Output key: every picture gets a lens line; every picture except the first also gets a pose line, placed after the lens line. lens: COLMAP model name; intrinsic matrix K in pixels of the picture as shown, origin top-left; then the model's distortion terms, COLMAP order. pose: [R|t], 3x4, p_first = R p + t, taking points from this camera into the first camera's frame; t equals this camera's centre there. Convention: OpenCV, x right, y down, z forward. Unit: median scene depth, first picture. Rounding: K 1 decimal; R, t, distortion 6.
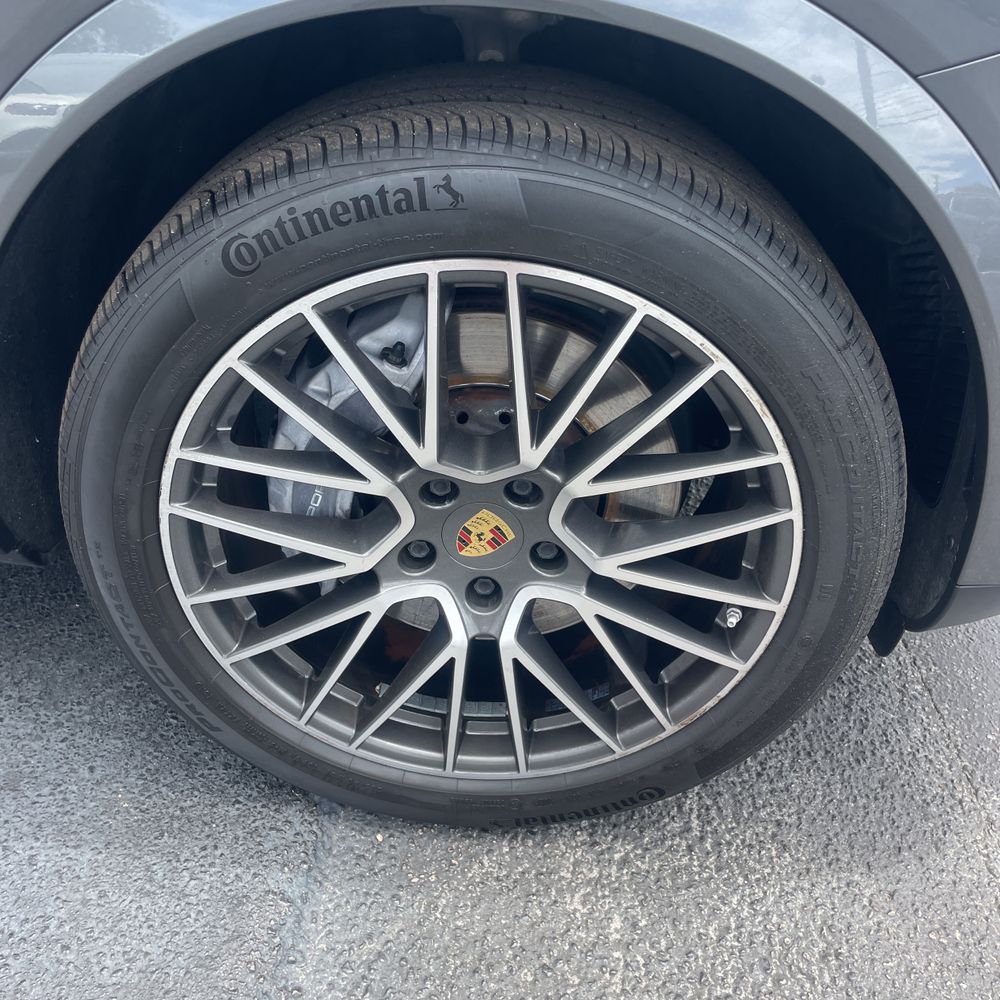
lens RADIAL K [[1014.5, 0, 499.2], [0, 1014.5, 514.5], [0, 0, 1]] dist [0.078499, -0.102732]
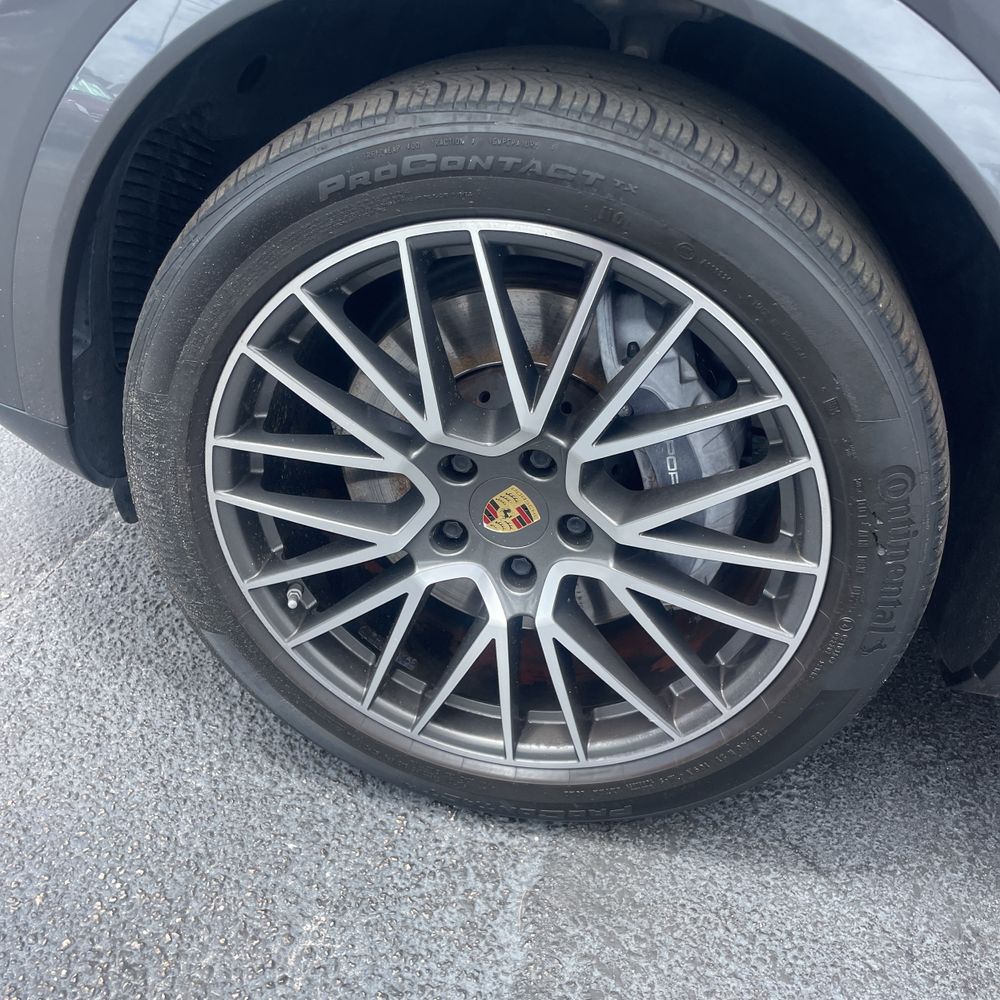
lens RADIAL K [[1014.5, 0, 499.2], [0, 1014.5, 514.5], [0, 0, 1]] dist [0.078499, -0.102732]
pose [[0.969037, -0.053210, -0.241113, 0.215746], [0.036180, 0.996563, -0.074521, 0.097755], [0.244250, 0.063490, 0.967632, 0.028031]]
